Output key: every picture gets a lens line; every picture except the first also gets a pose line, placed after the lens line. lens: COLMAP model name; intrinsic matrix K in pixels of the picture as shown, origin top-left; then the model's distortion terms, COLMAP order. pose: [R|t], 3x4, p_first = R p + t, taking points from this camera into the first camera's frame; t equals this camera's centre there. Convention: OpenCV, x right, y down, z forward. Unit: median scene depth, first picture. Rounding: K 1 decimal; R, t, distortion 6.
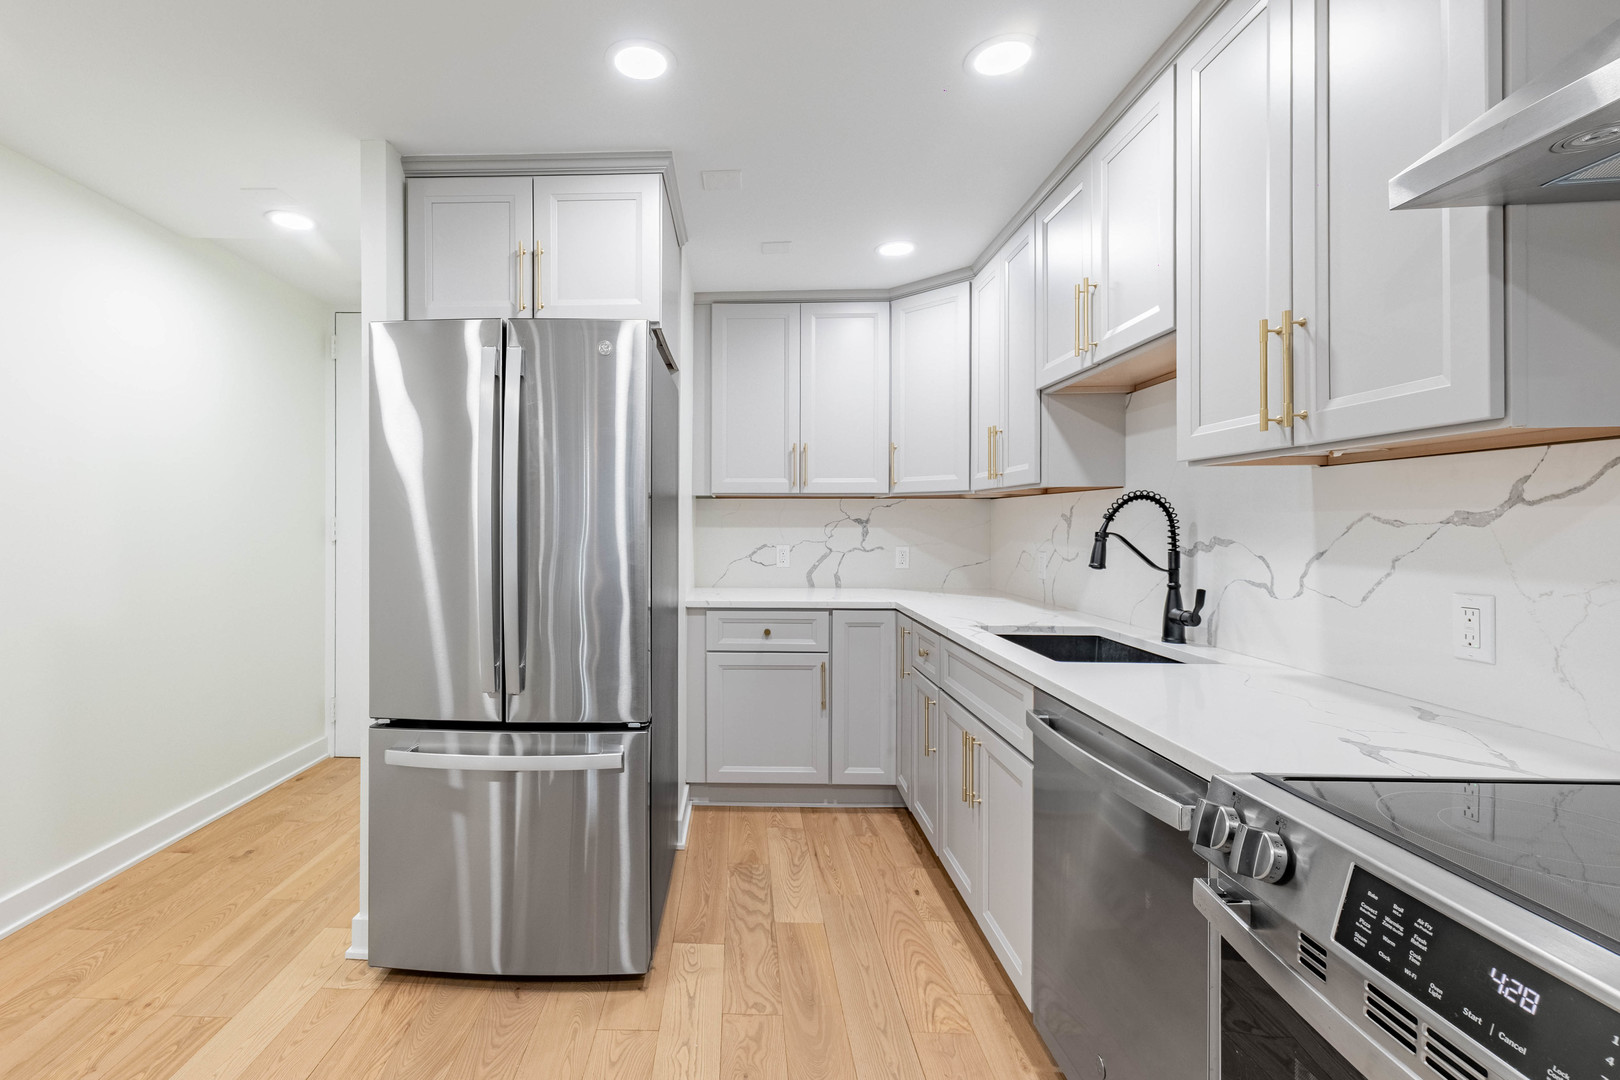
lens RADIAL K [[723.7, 0, 712.8], [0, 723.7, 523.8], [0, 0, 1]] dist [0.001836, -0.004844]
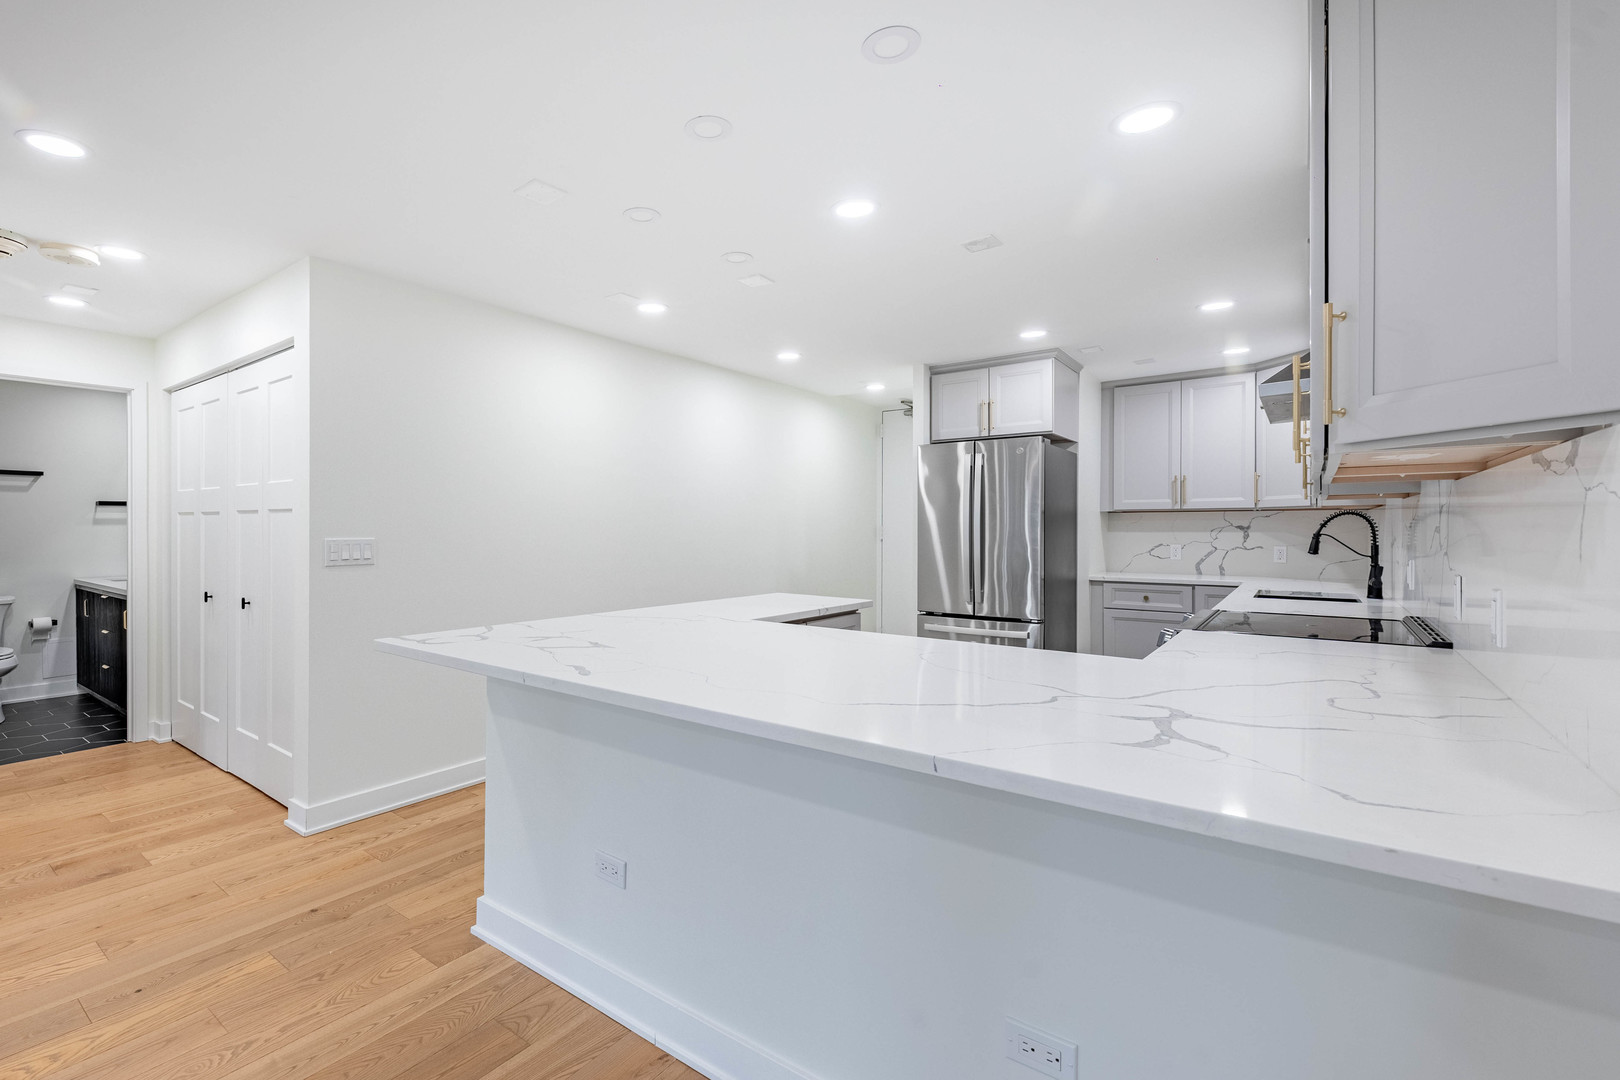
lens RADIAL K [[732.5, 0, 714.0], [0, 732.5, 536.2], [0, 0, 1]] dist [0.003837, 0.000376]
pose [[0.804141, 0.004004, -0.594425, 0.268347], [0.000255, 0.999975, 0.007081, 0.003075], [0.594438, -0.005845, 0.804120, -0.850069]]
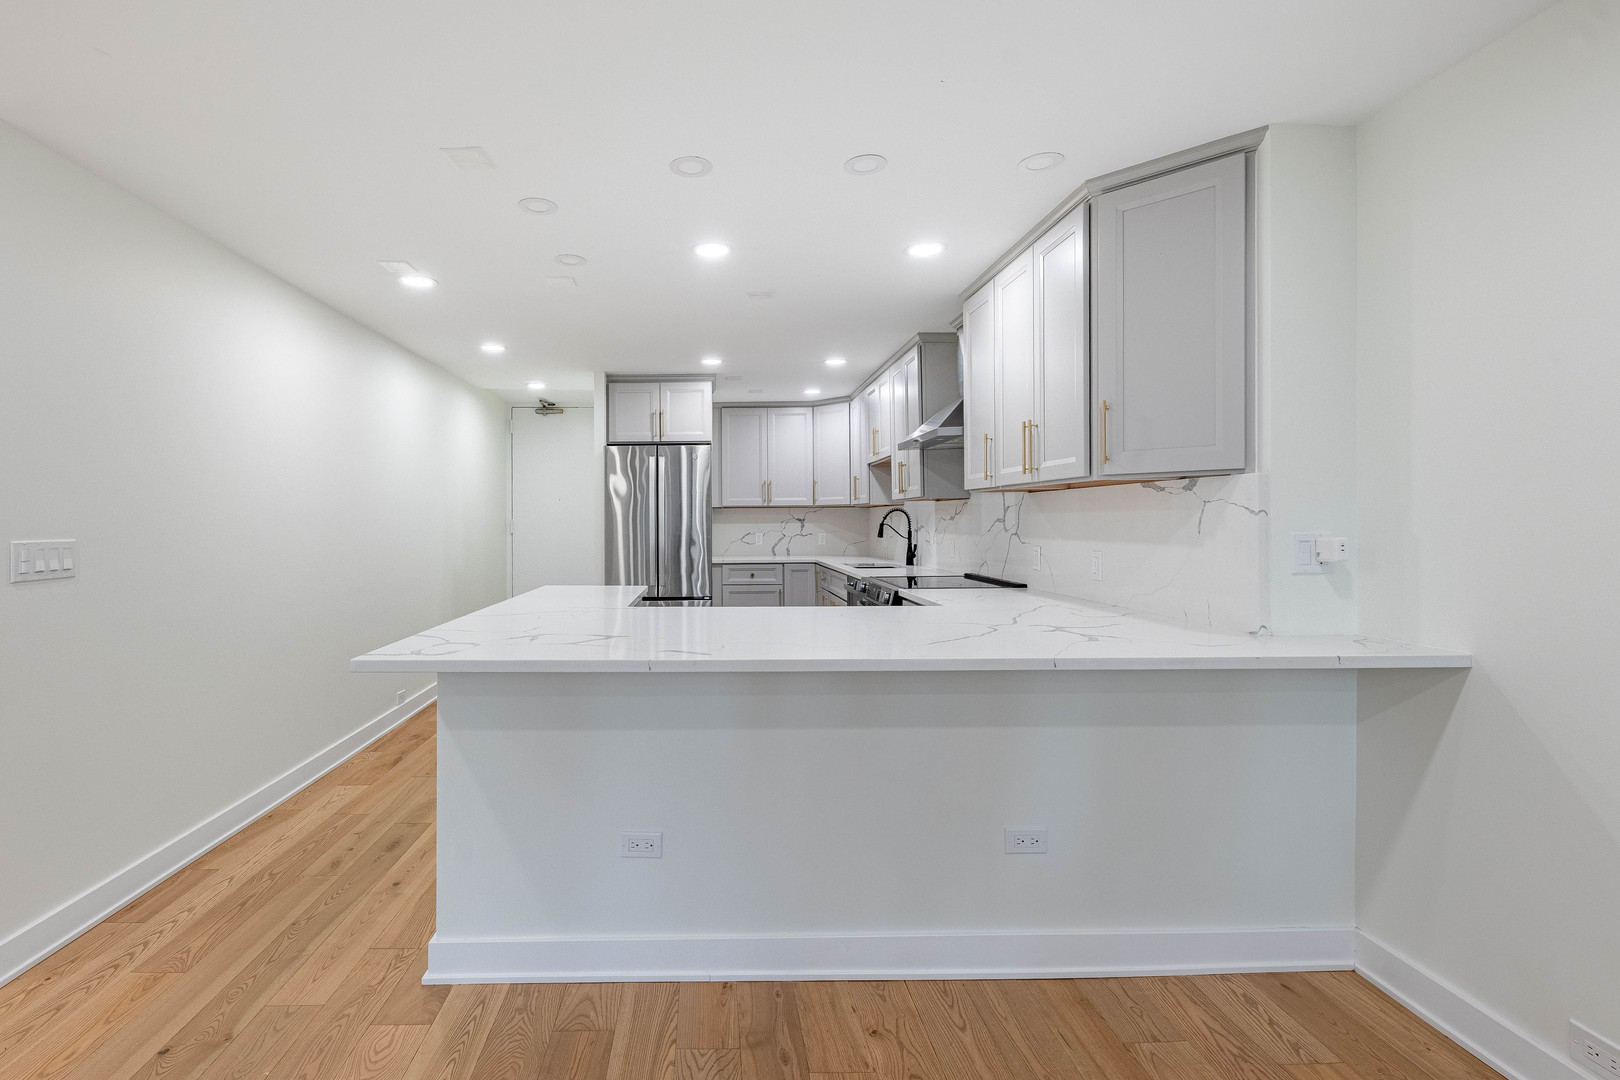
lens RADIAL K [[739.0, 0, 716.4], [0, 739.0, 526.9], [0, 0, 1]] dist [0.001937, -0.000158]
pose [[0.998655, -0.008741, 0.051106, -0.130259], [0.008438, 0.999946, 0.006146, 0.001190], [-0.051157, -0.005707, 0.998674, -1.064778]]
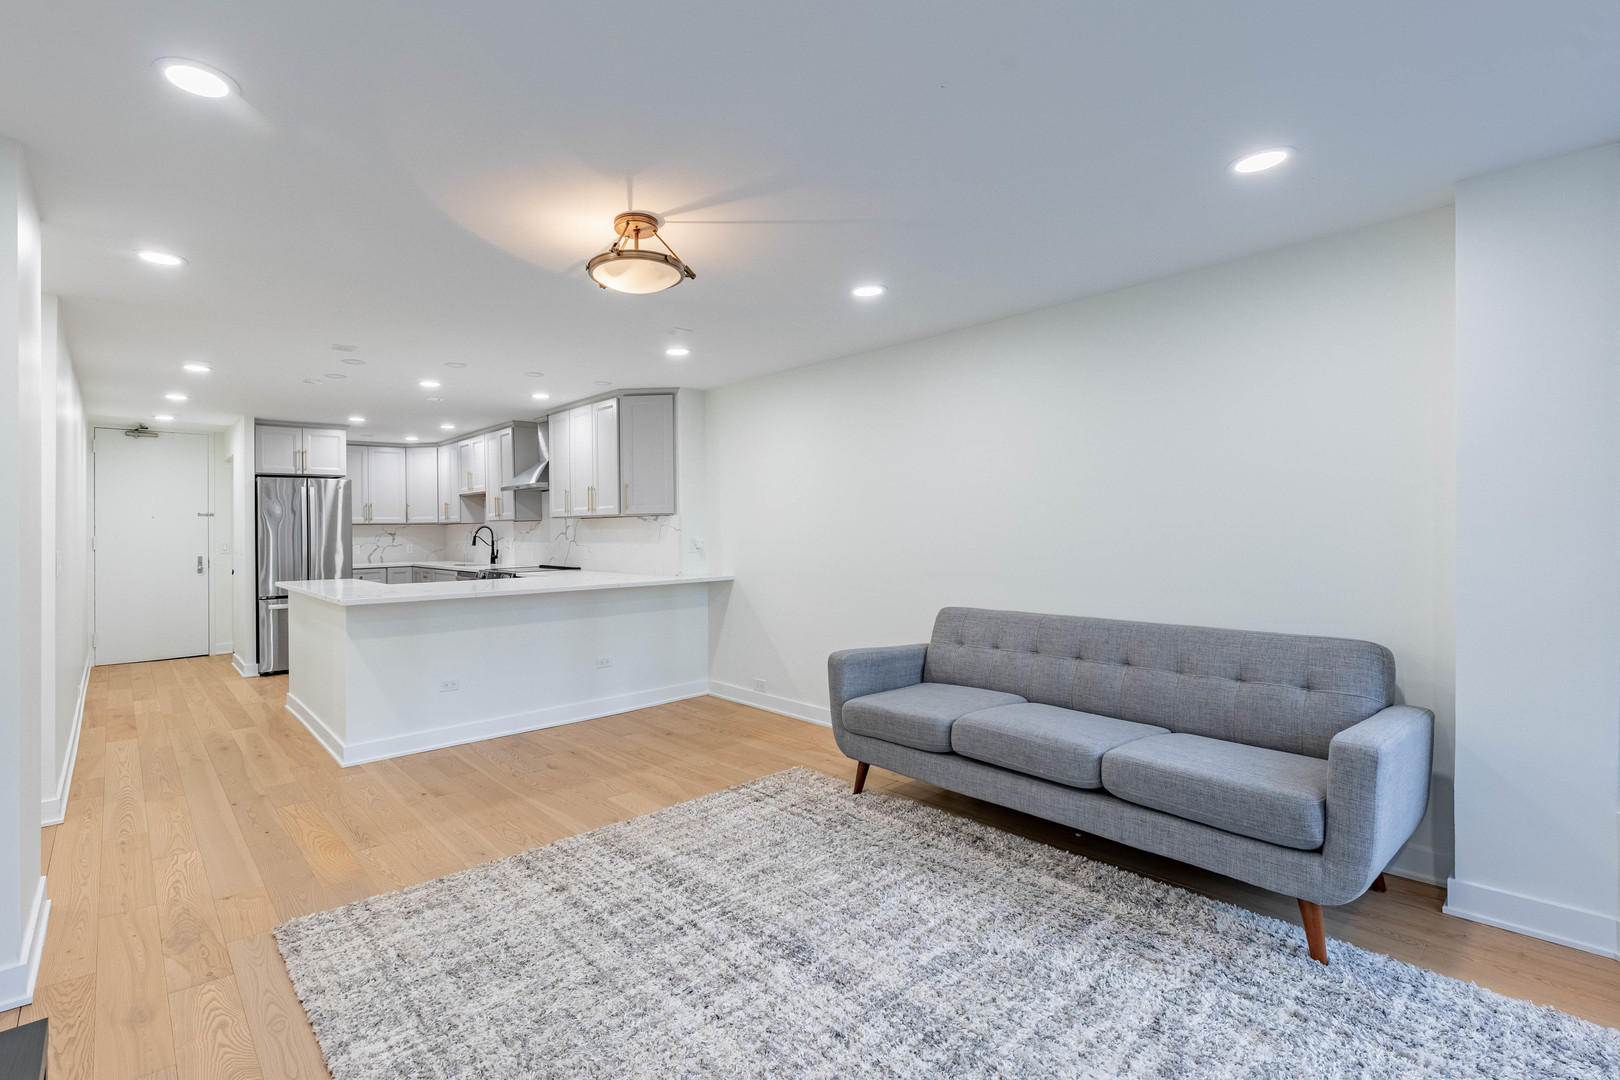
lens RADIAL K [[729.0, 0, 714.9], [0, 729.0, 519.2], [0, 0, 1]] dist [-0.000503, -0.000118]
pose [[0.748213, -0.003587, 0.663449, -0.704599], [0.016204, 0.999786, -0.012869, -0.005363], [-0.663261, 0.020379, 0.748111, -1.793153]]
